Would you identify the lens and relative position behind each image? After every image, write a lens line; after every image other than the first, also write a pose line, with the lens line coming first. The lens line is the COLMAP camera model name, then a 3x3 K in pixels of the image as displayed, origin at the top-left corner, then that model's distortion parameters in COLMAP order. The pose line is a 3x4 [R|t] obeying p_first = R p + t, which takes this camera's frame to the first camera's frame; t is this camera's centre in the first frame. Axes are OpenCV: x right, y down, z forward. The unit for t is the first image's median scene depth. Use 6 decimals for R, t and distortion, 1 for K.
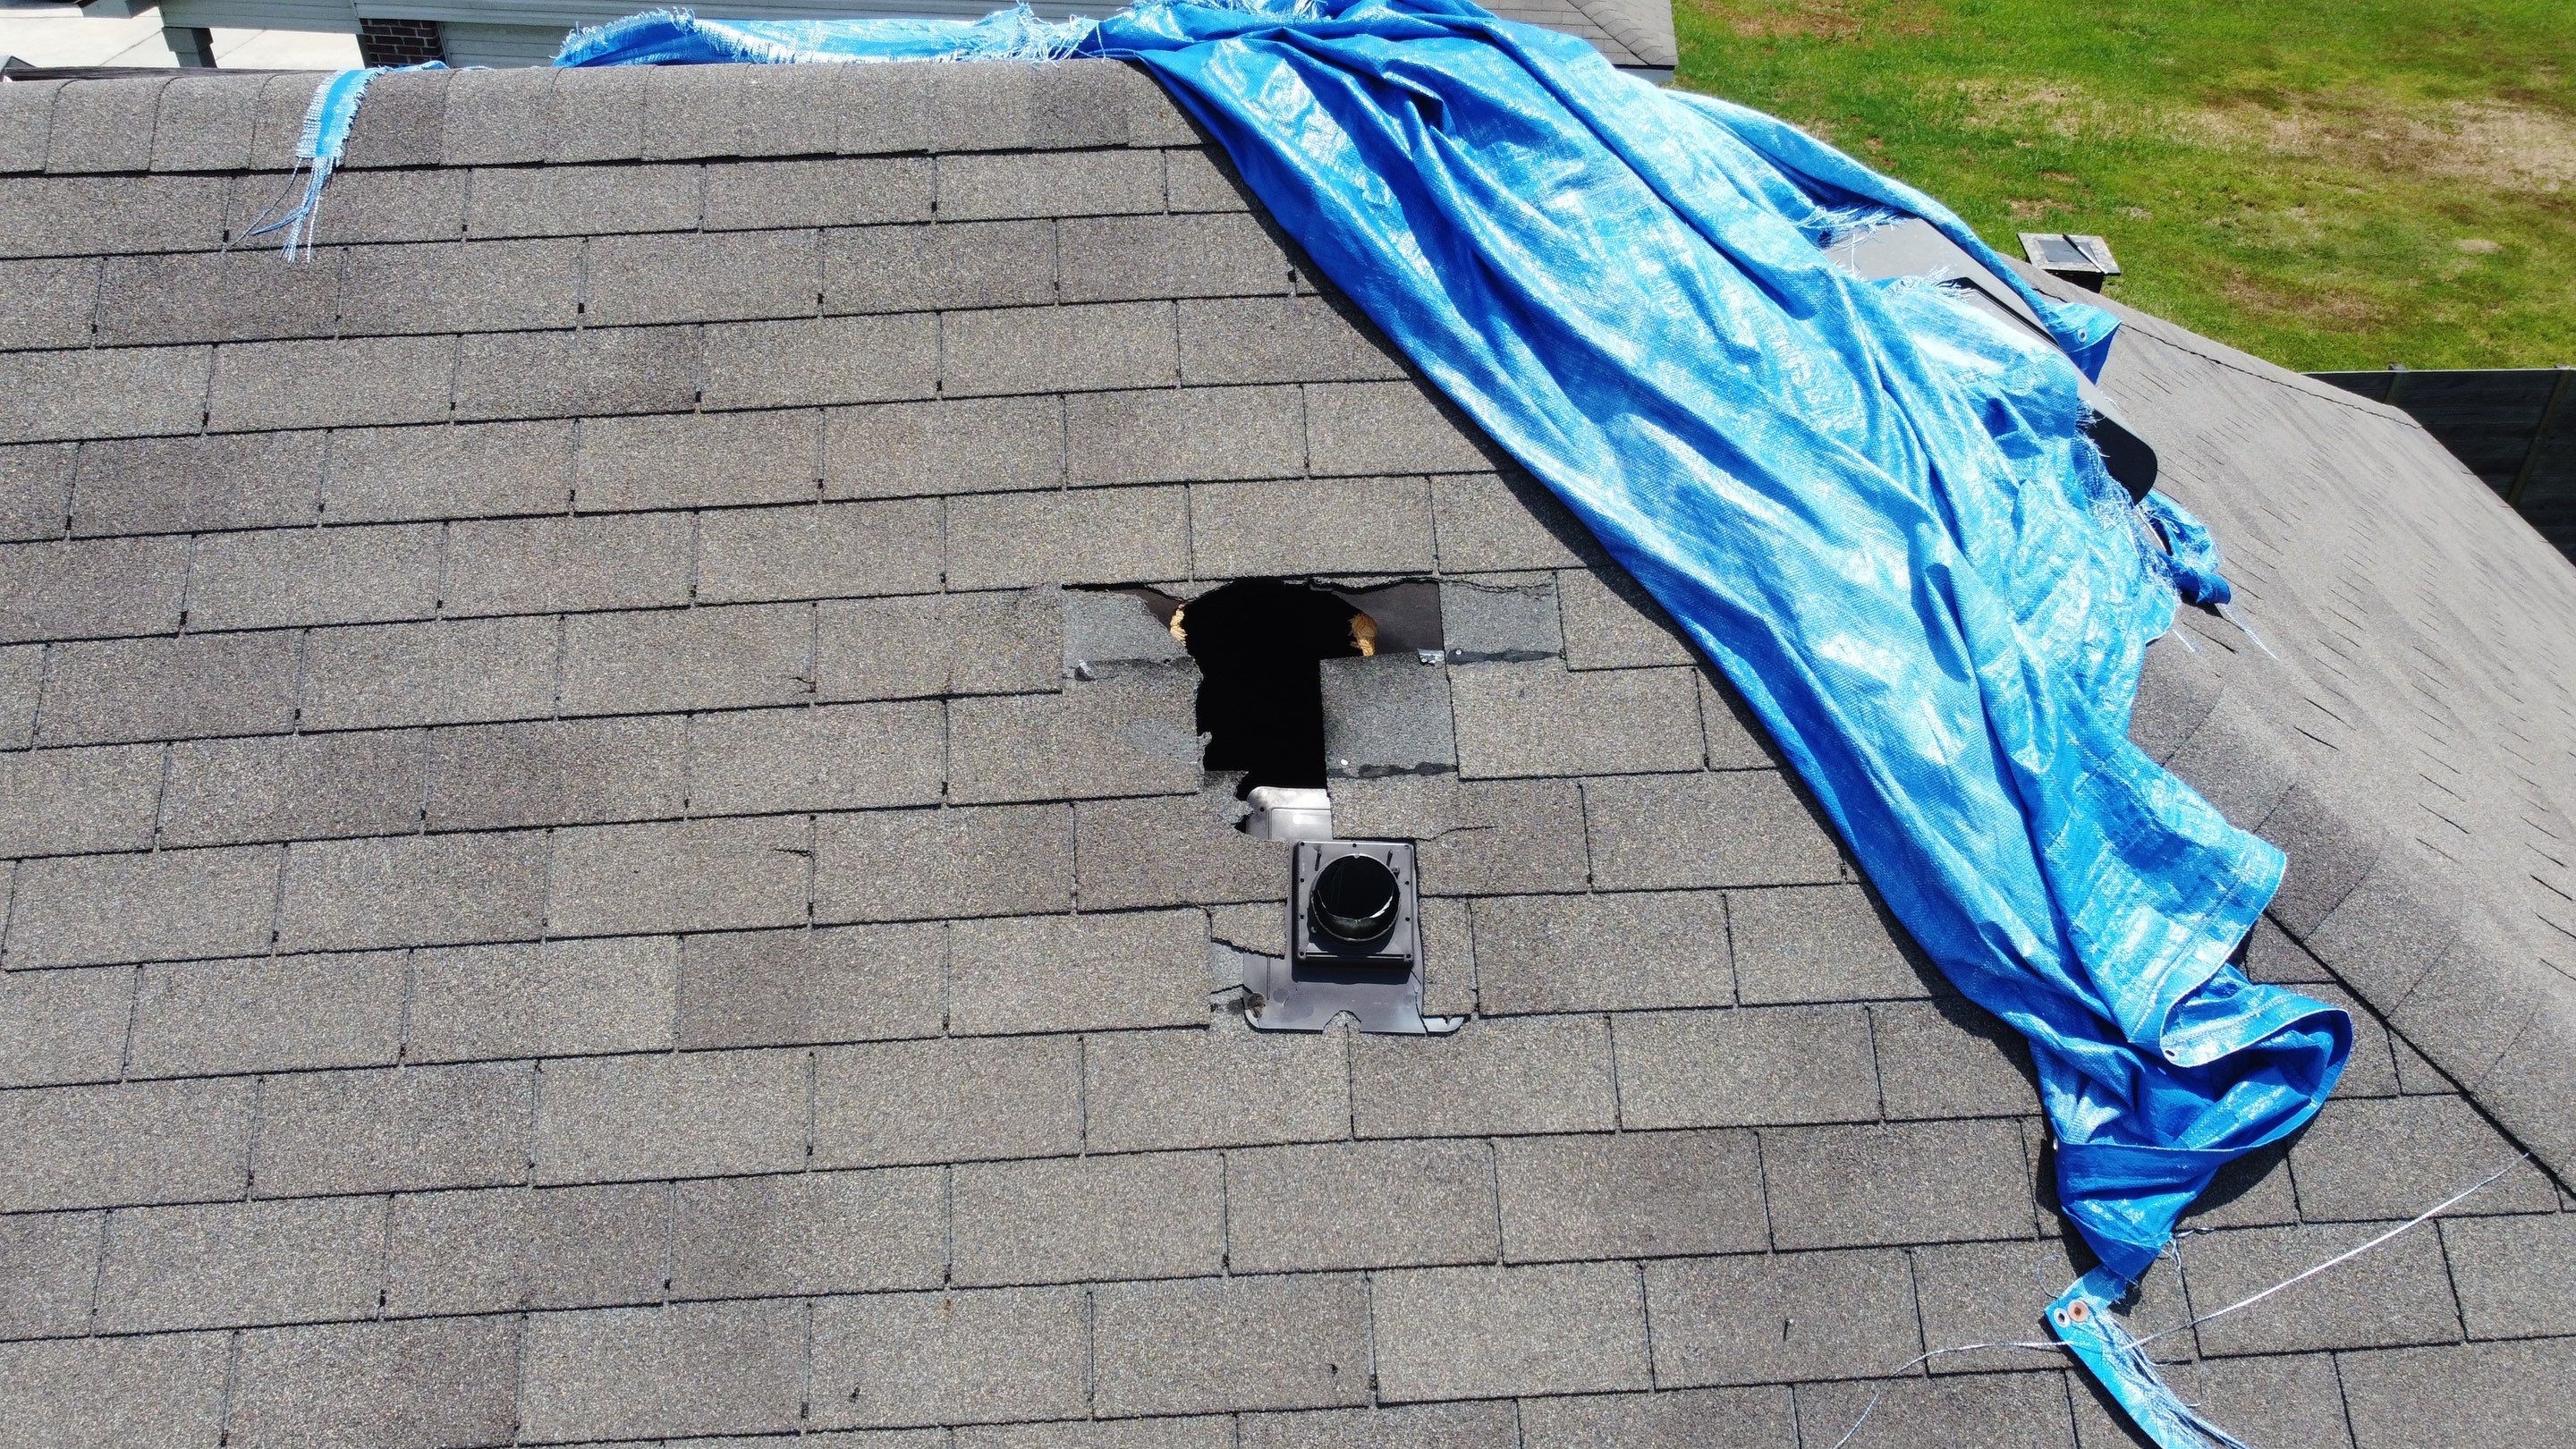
lens RADIAL K [[1951.4, 0, 1280.2], [0, 1951.4, 712.6], [0, 0, 1]] dist [-0.000116, 0.001143]
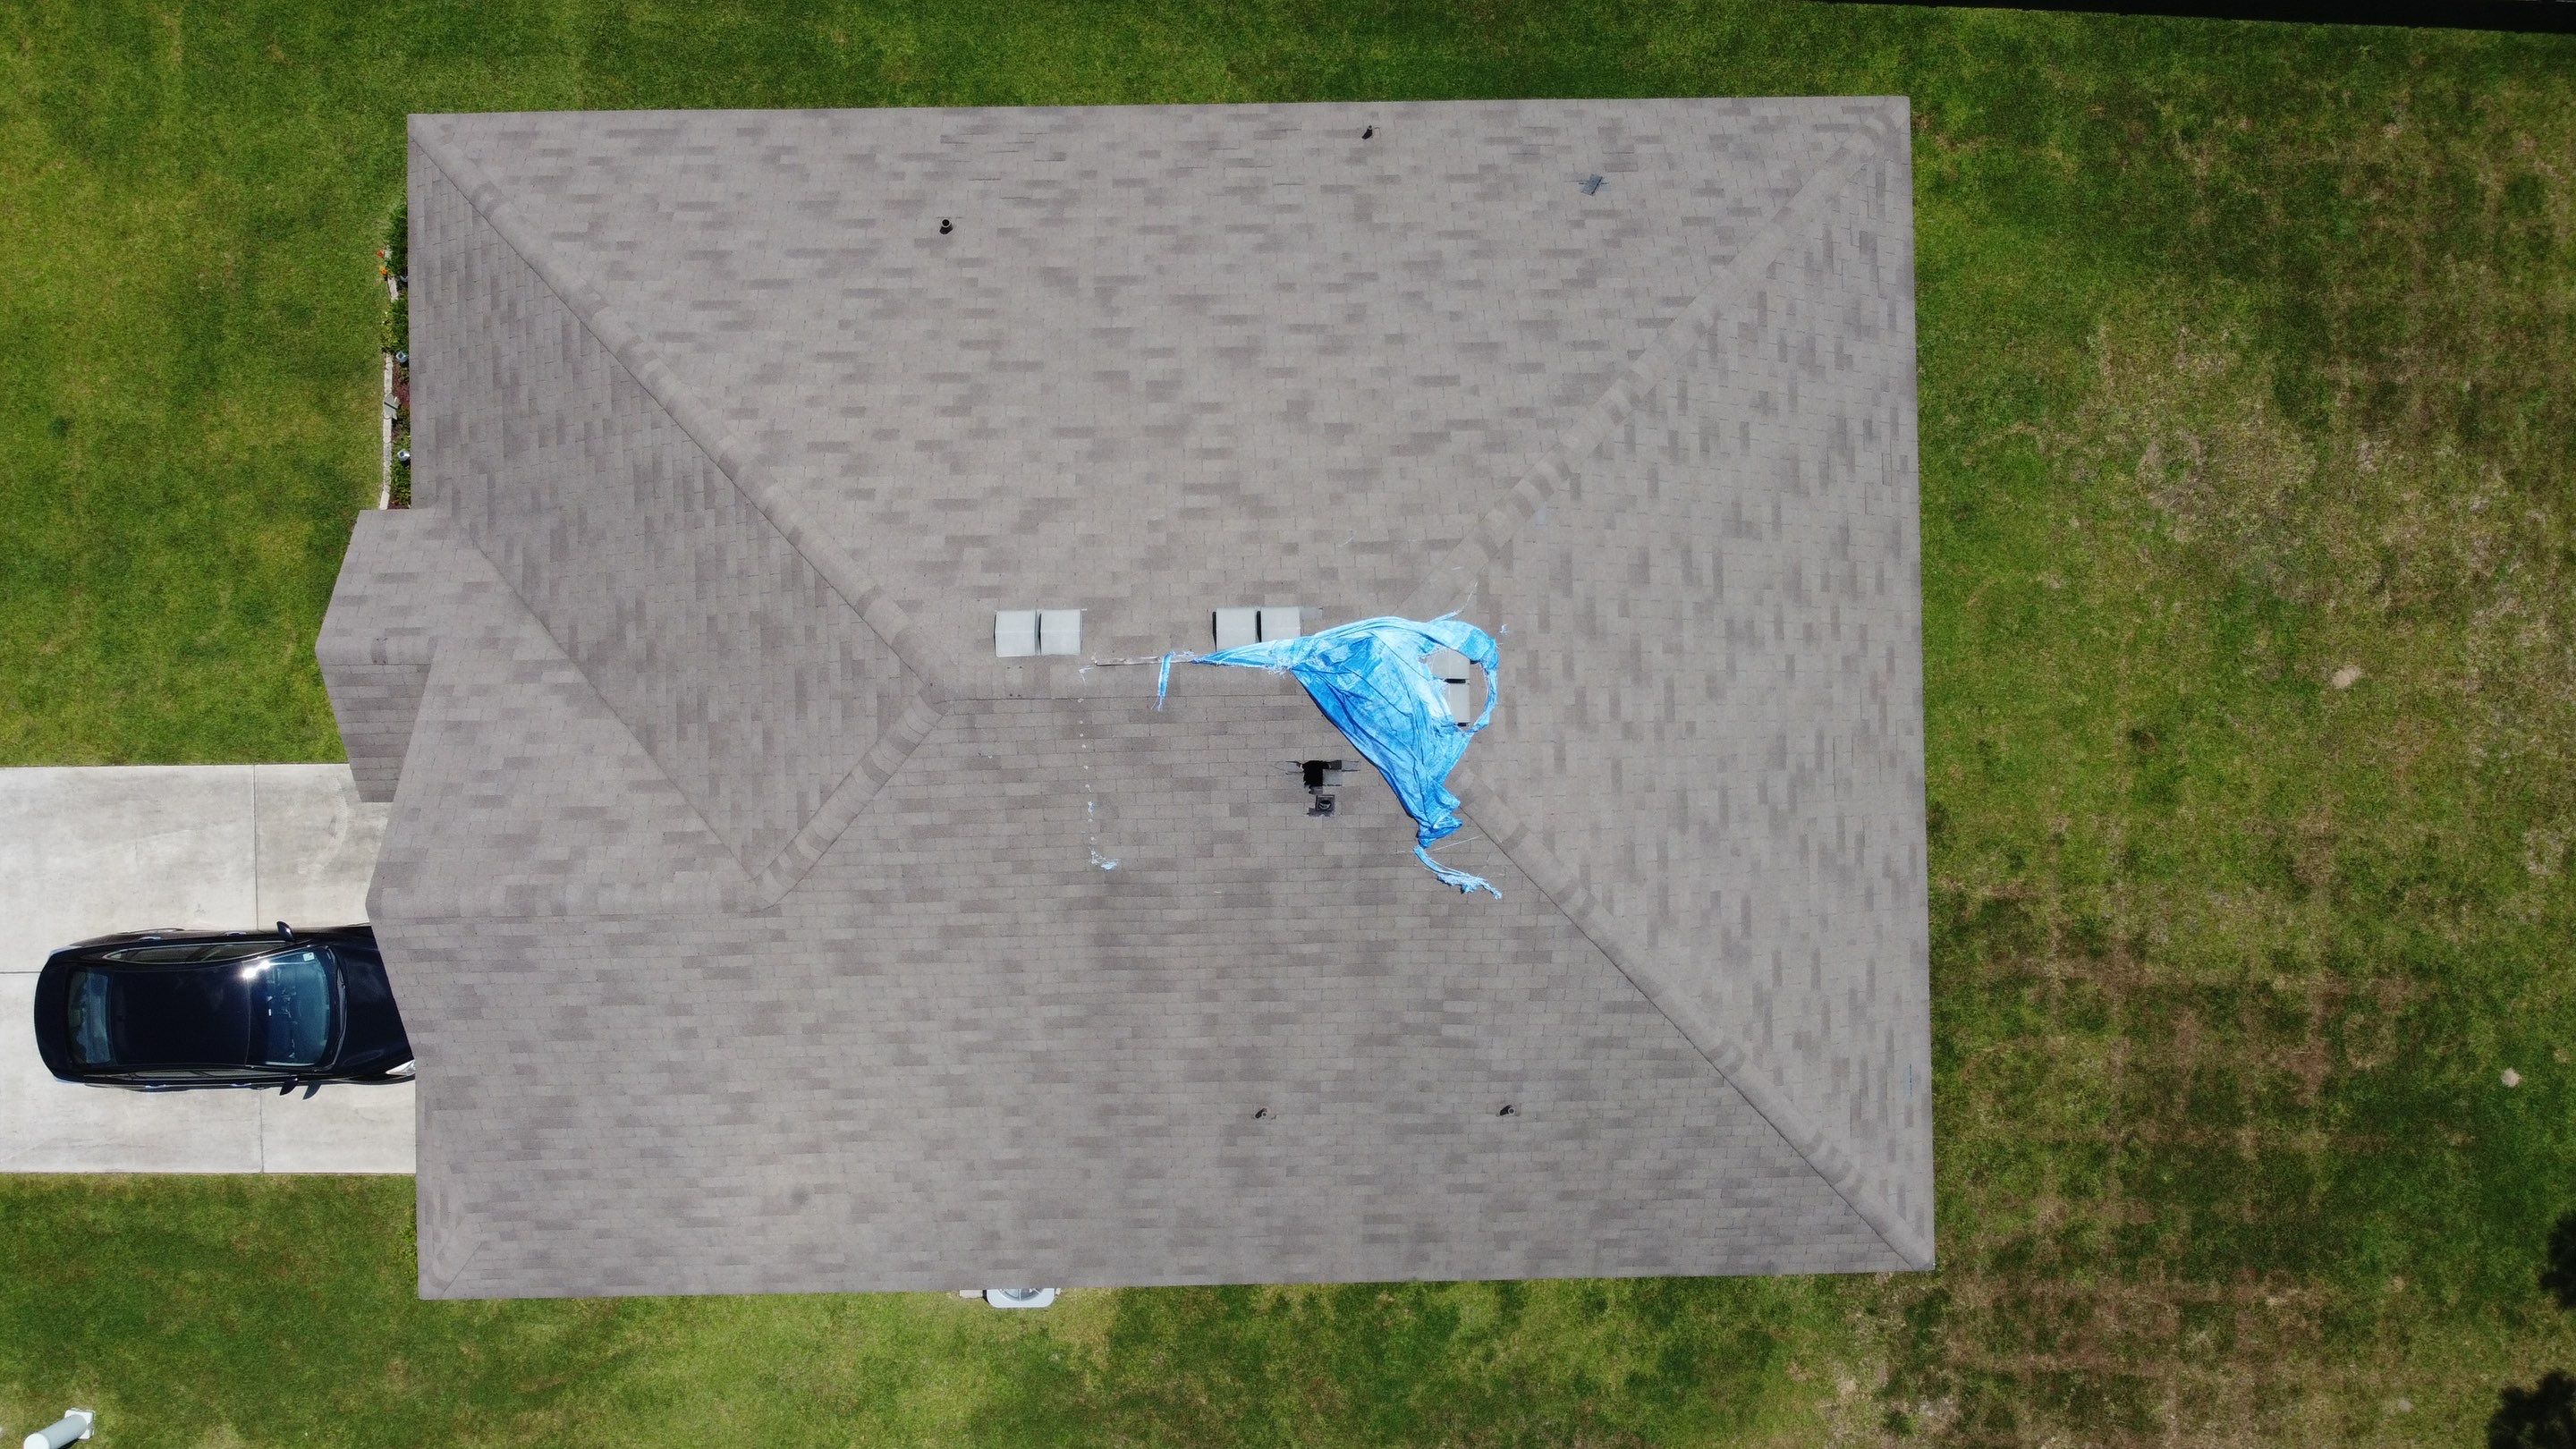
lens RADIAL K [[1951.4, 0, 1290.8], [0, 1951.4, 710.5], [0, 0, 1]] dist [-0.000116, 0.001143]
pose [[0.998664, 0.048243, 0.018541, -0.222636], [-0.044478, 0.619532, 0.783710, -5.380748], [0.026322, -0.783487, 0.620850, -2.973311]]
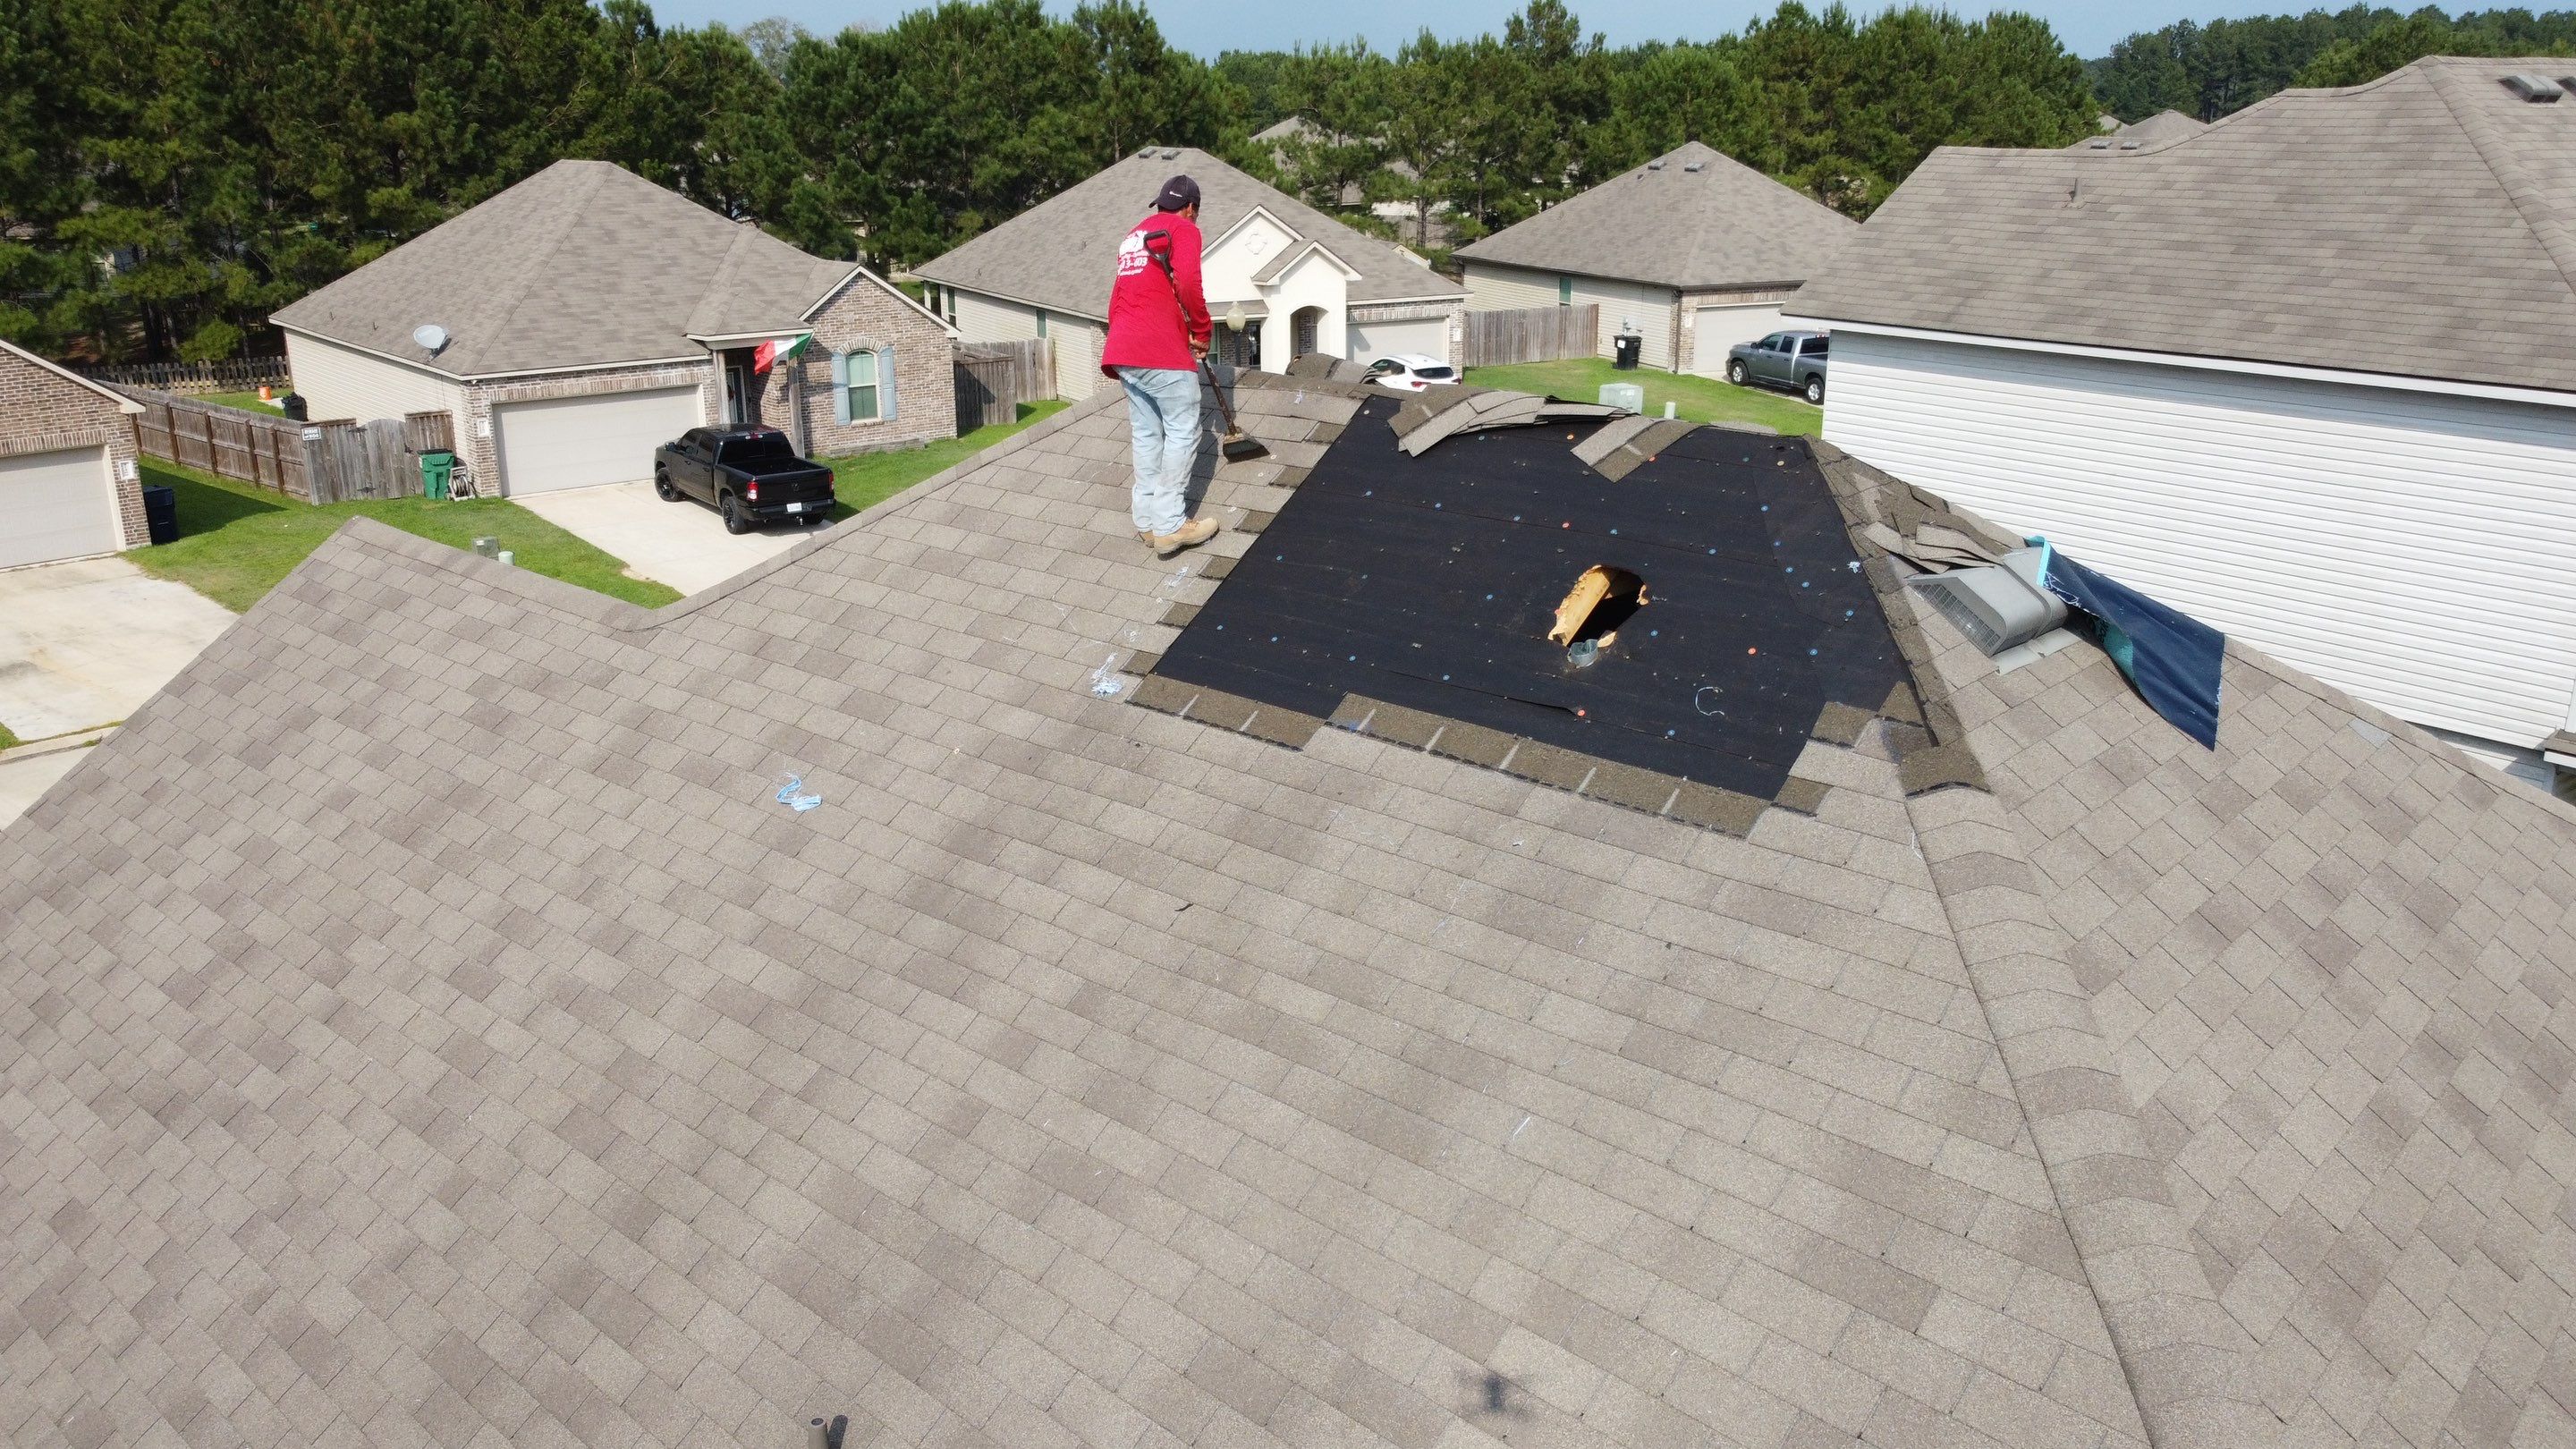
lens RADIAL K [[1951.4, 0, 1285.9], [0, 1951.4, 717.6], [0, 0, 1]] dist [-0.000116, 0.001143]
pose [[0.696942, 0.213798, -0.684516, 1.671418], [-0.431712, 0.887267, -0.162424, 0.811366], [0.572623, 0.408714, 0.710673, -1.221372]]
